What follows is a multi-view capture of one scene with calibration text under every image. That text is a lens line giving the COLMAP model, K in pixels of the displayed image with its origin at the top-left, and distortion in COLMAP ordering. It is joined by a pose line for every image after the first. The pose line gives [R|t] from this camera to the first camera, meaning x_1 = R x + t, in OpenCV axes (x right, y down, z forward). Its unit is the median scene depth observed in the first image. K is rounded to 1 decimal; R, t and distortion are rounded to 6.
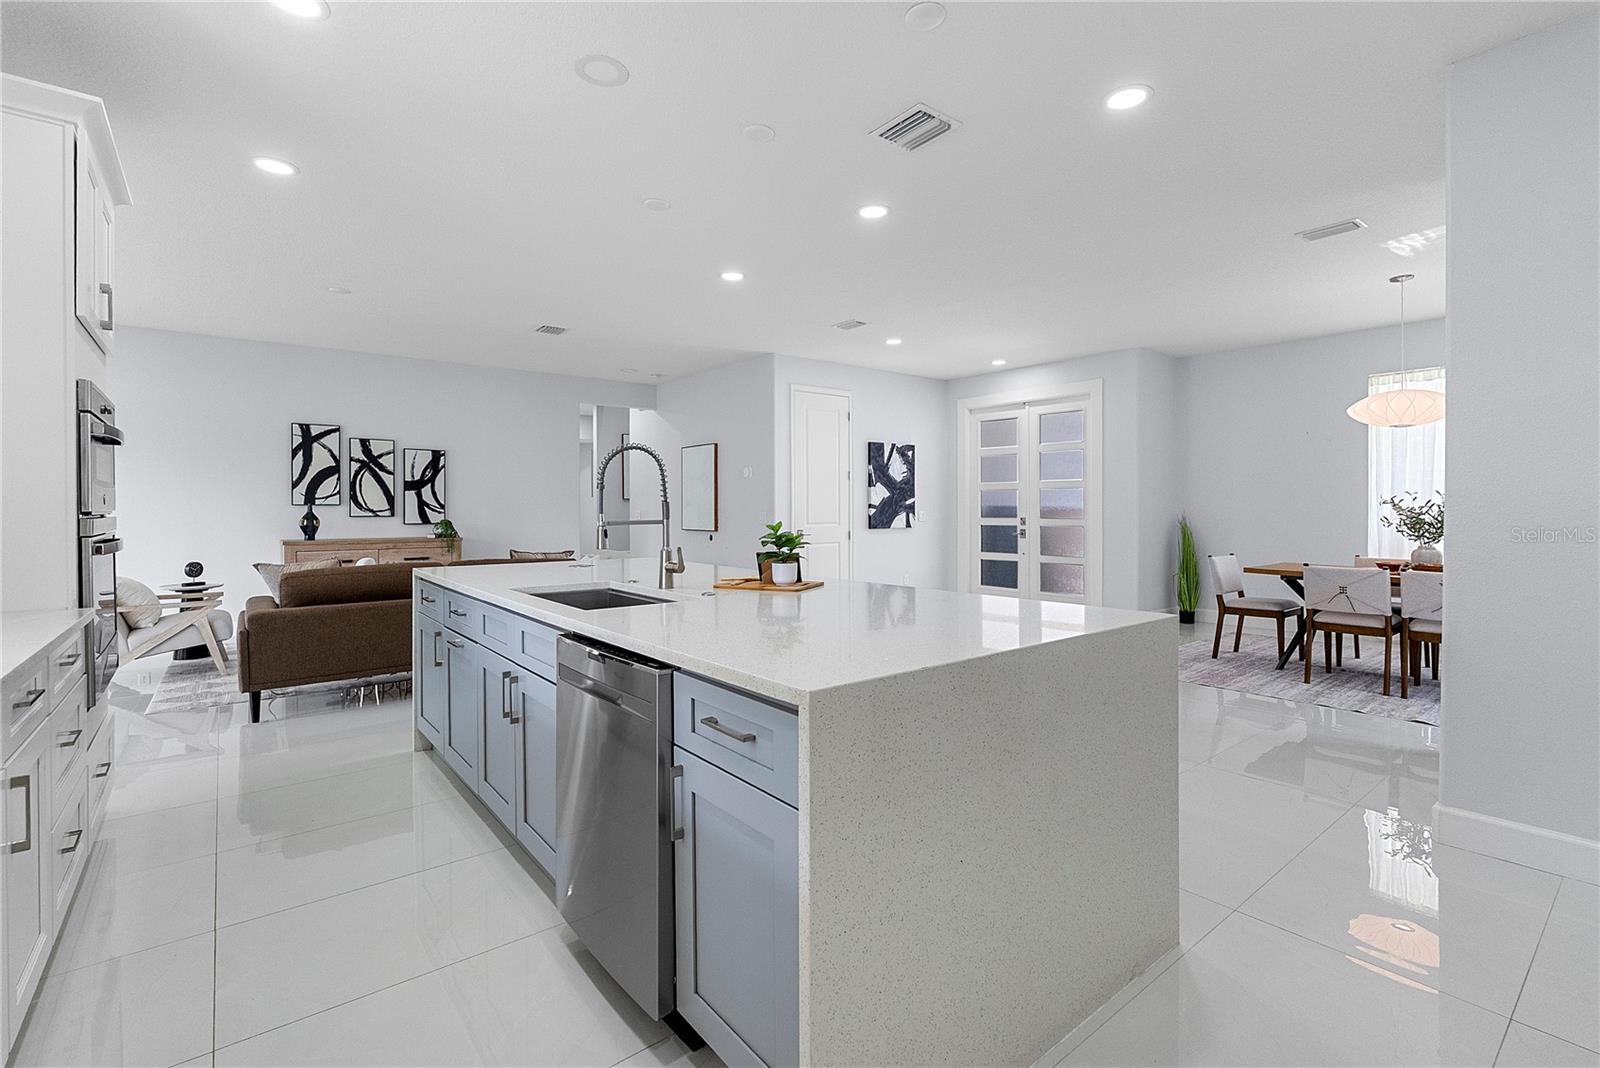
lens RADIAL K [[706.5, 0, 801.6], [0, 706.5, 524.8], [0, 0, 1]] dist [-0.001962, -0.000272]
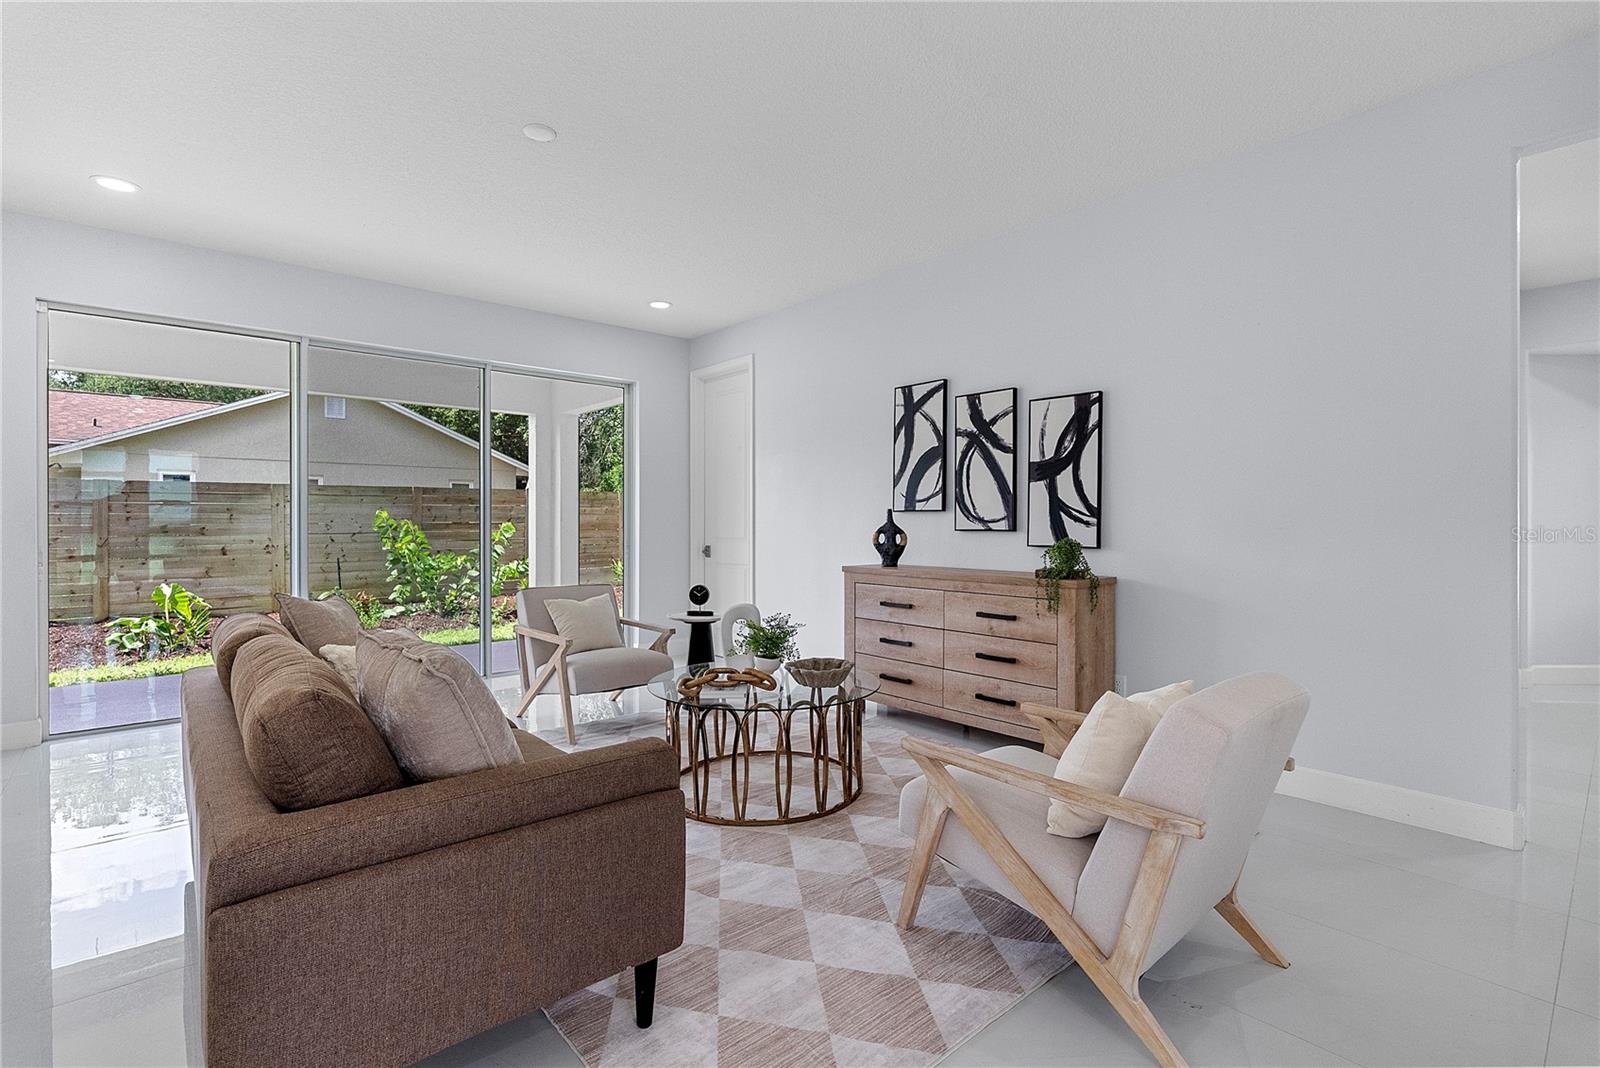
lens RADIAL K [[739.3, 0, 801.2], [0, 739.3, 523.6], [0, 0, 1]] dist [-0.000418, -0.000074]
pose [[0.059170, -0.000764, -0.998248, -0.032982], [-0.026342, 0.999650, -0.002327, -0.012192], [0.997900, 0.026434, 0.059129, 0.810880]]
